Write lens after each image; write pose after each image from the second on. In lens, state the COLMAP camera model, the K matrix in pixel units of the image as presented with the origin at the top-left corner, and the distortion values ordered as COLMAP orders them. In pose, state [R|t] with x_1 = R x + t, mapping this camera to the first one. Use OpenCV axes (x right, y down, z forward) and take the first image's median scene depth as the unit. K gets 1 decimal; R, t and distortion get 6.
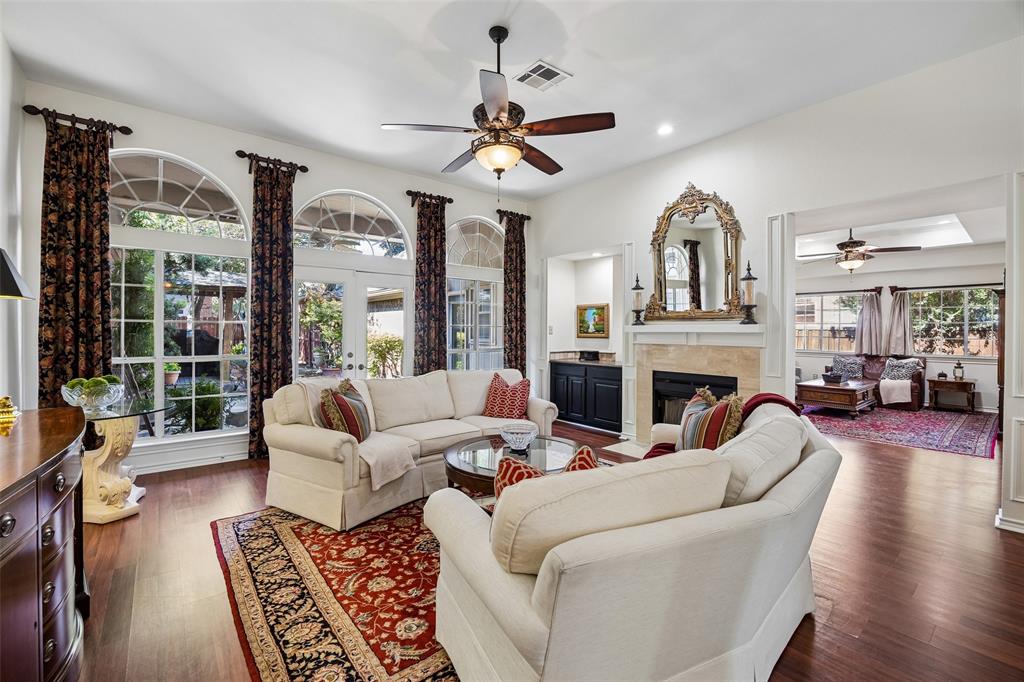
lens RADIAL K [[431.7, 0, 513.6], [0, 431.7, 336.0], [0, 0, 1]] dist [-0.002050, -0.000157]
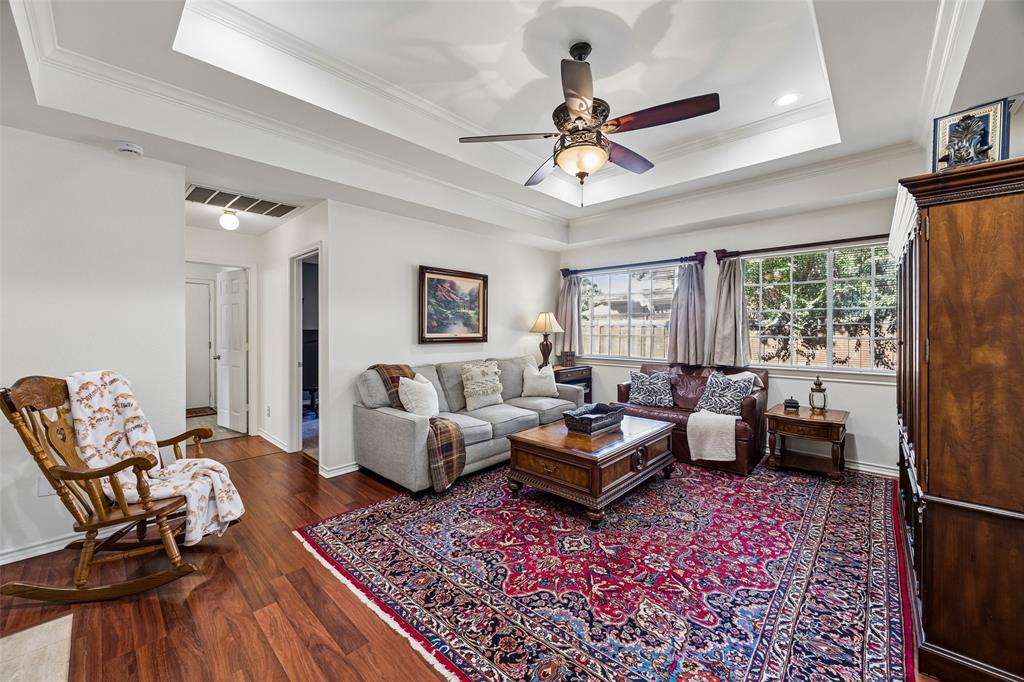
lens RADIAL K [[390.8, 0, 508.6], [0, 390.8, 333.2], [0, 0, 1]] dist [-0.002362, -0.000004]
pose [[0.992403, -0.000664, 0.123031, 0.532181], [0.000975, 0.999996, -0.002468, 0.000559], [-0.123029, 0.002569, 0.992400, 0.508897]]
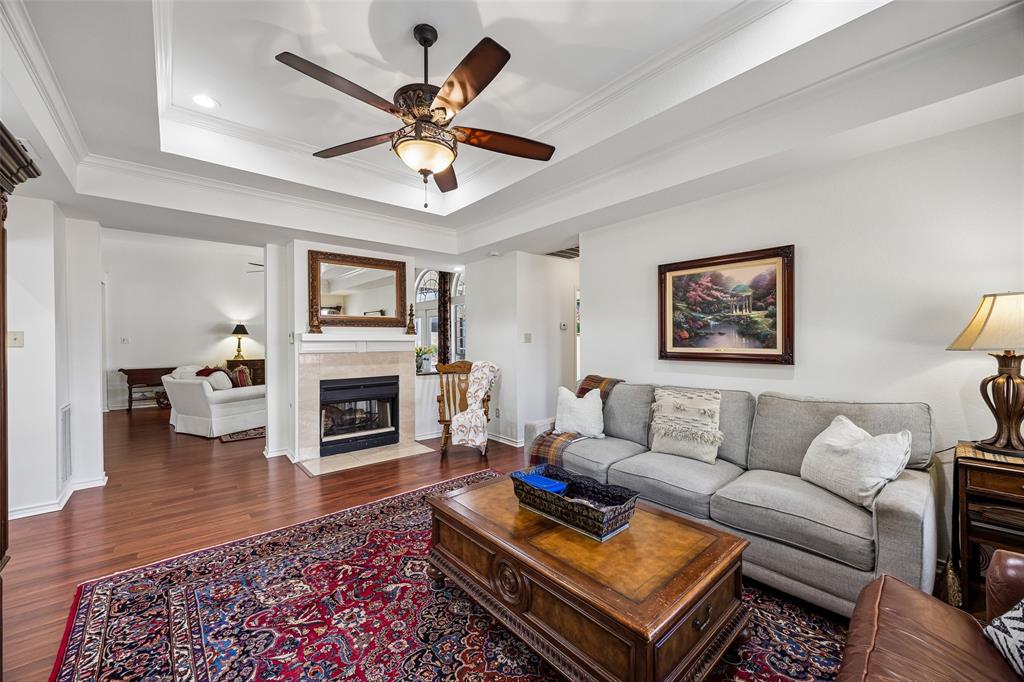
lens RADIAL K [[390.8, 0, 510.4], [0, 390.8, 341.9], [0, 0, 1]] dist [-0.002362, -0.000004]
pose [[0.023622, 0.003568, -0.999715, 0.893729], [-0.008283, 0.999960, 0.003373, -0.005775], [0.999687, 0.008201, 0.023651, 0.848081]]
